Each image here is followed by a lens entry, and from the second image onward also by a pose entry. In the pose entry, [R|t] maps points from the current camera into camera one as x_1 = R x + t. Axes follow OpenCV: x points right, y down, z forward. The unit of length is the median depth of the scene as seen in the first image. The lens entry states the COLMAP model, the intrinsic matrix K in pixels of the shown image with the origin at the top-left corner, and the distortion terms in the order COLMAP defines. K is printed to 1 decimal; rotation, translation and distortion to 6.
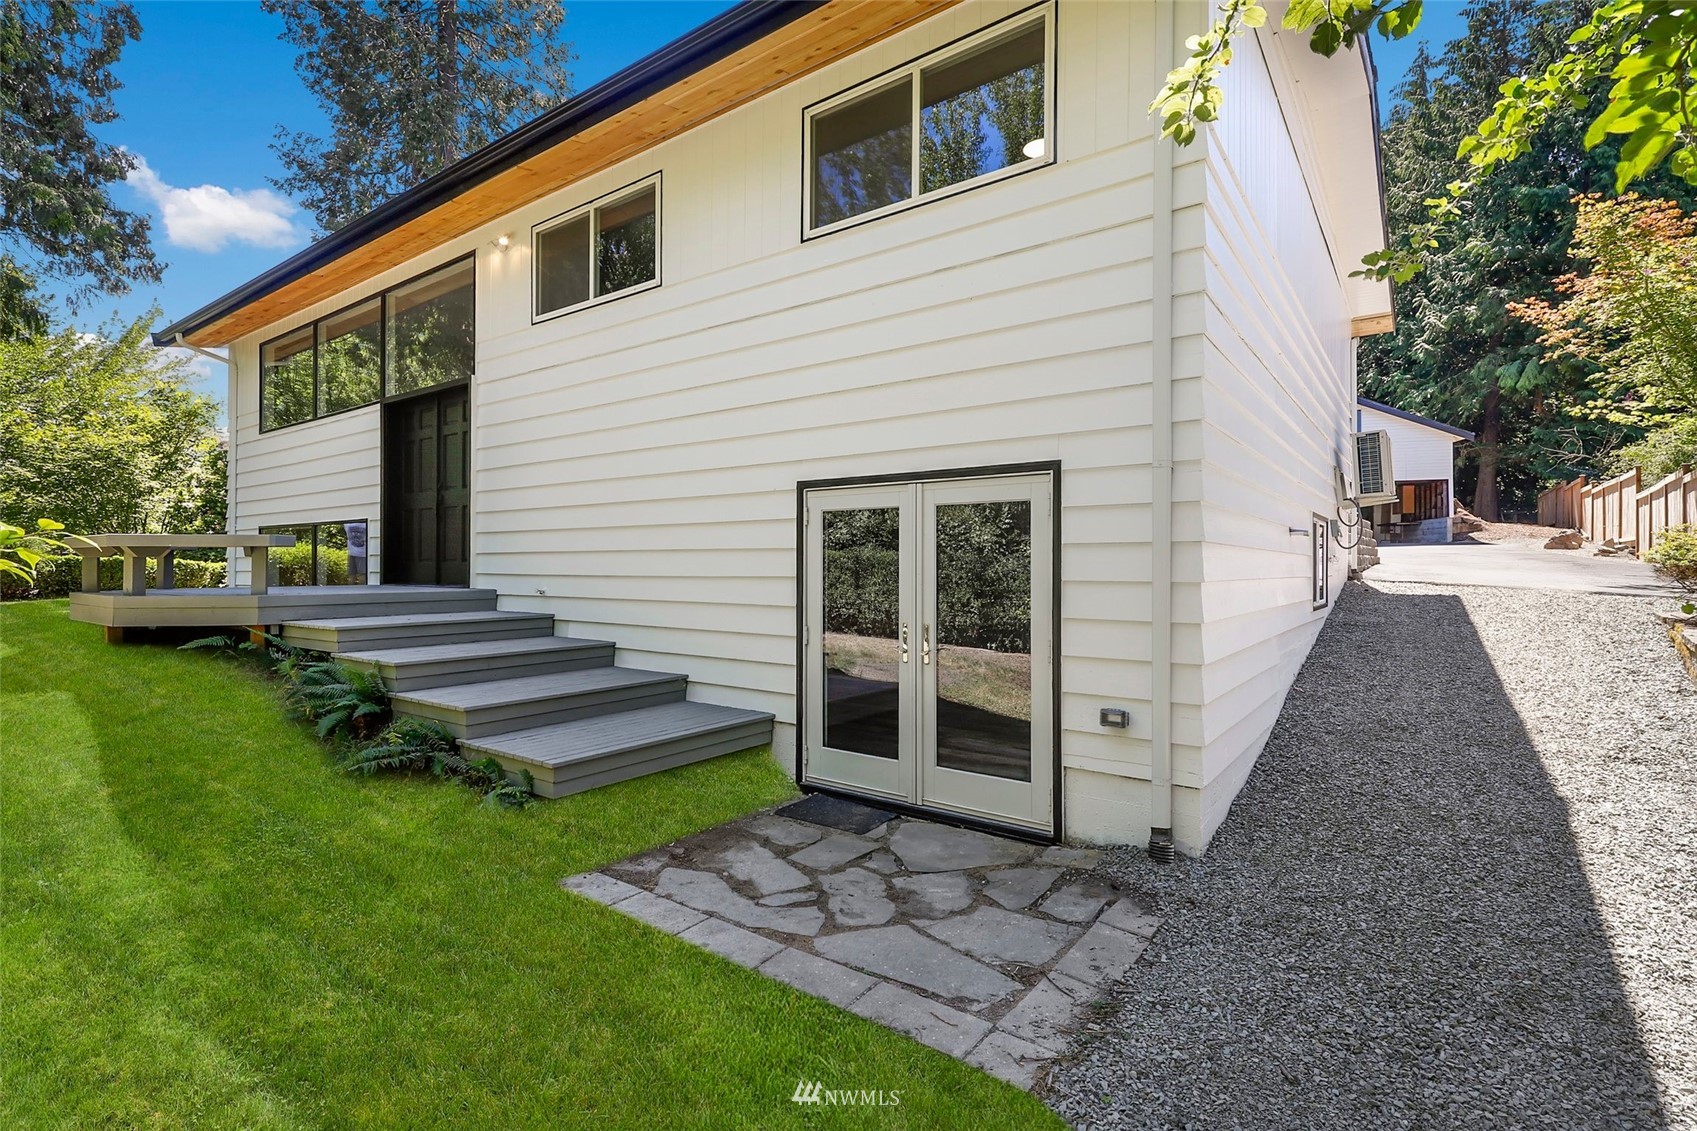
lens RADIAL K [[787.8, 0, 853.9], [0, 787.8, 571.3], [0, 0, 1]] dist [-0.002168, -0.000119]
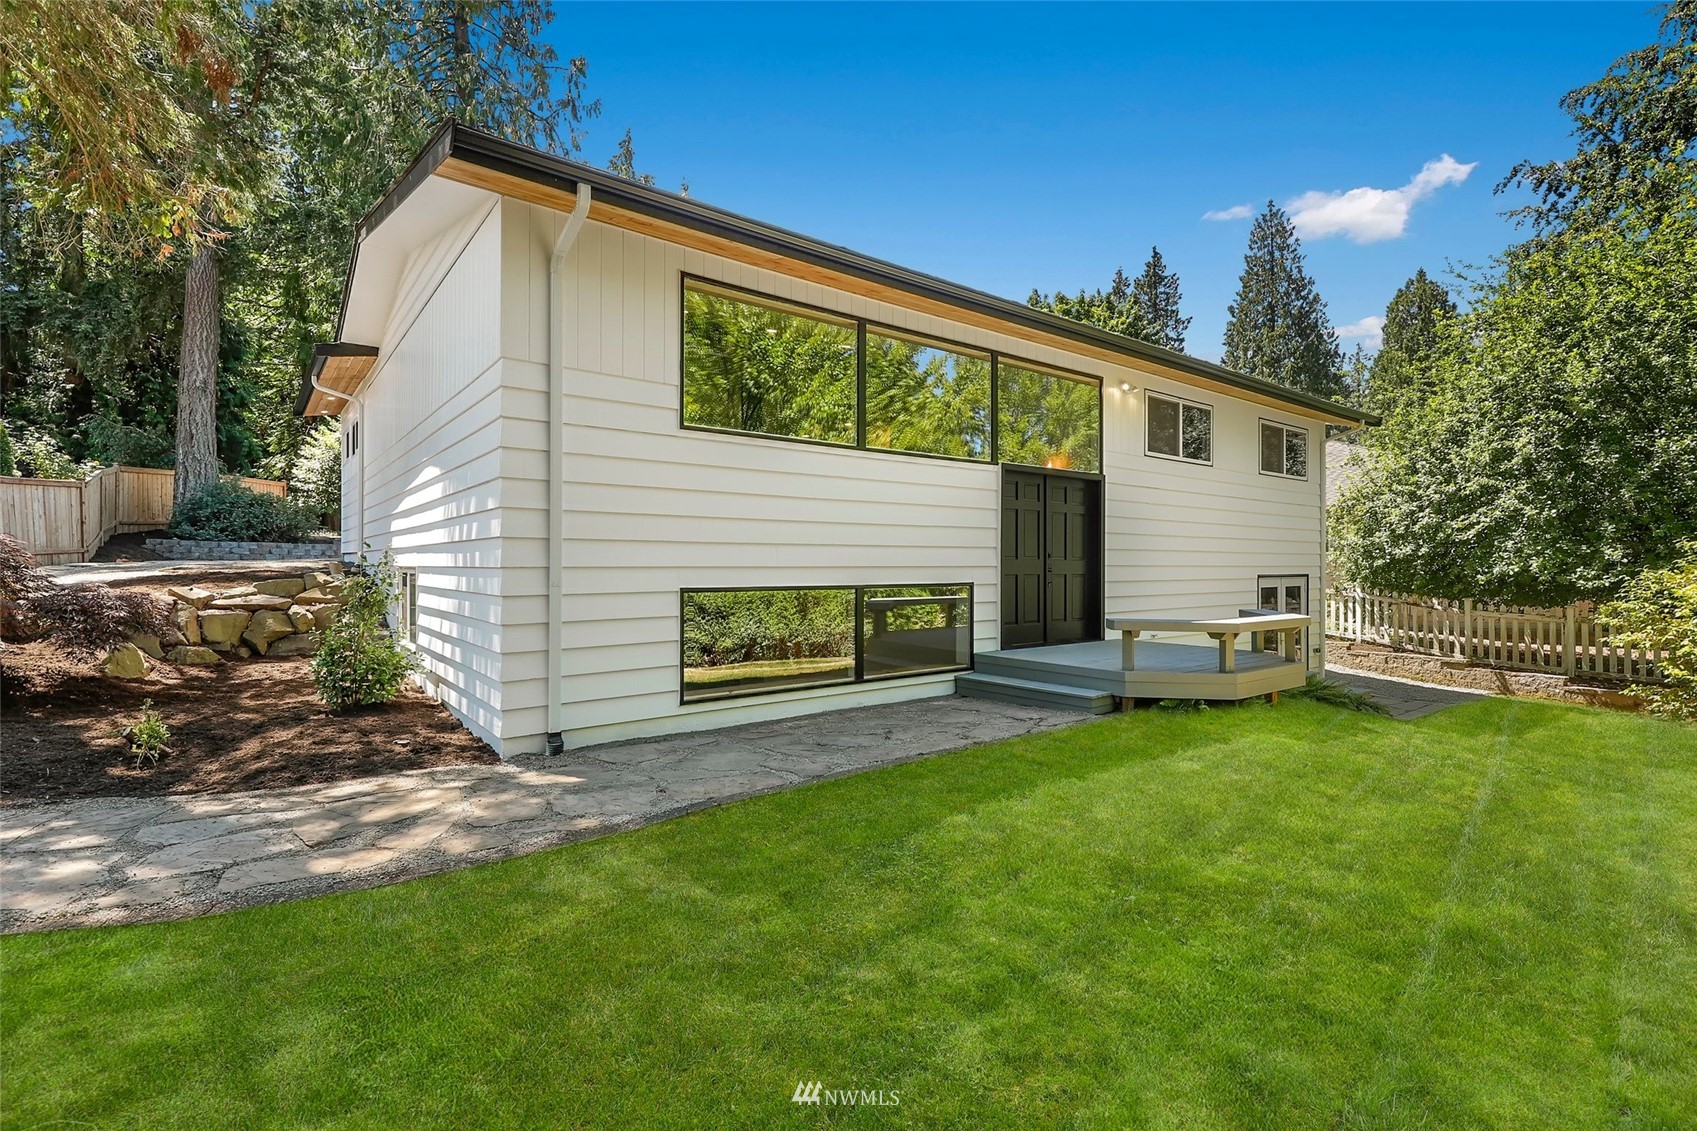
lens RADIAL K [[787.8, 0, 852.5], [0, 787.8, 566.0], [0, 0, 1]] dist [-0.002168, -0.000119]
pose [[0.291461, -0.006159, 0.956563, -2.549932], [-0.004306, 0.999961, 0.007750, -0.149060], [-0.956573, -0.006378, 0.291423, 1.407042]]
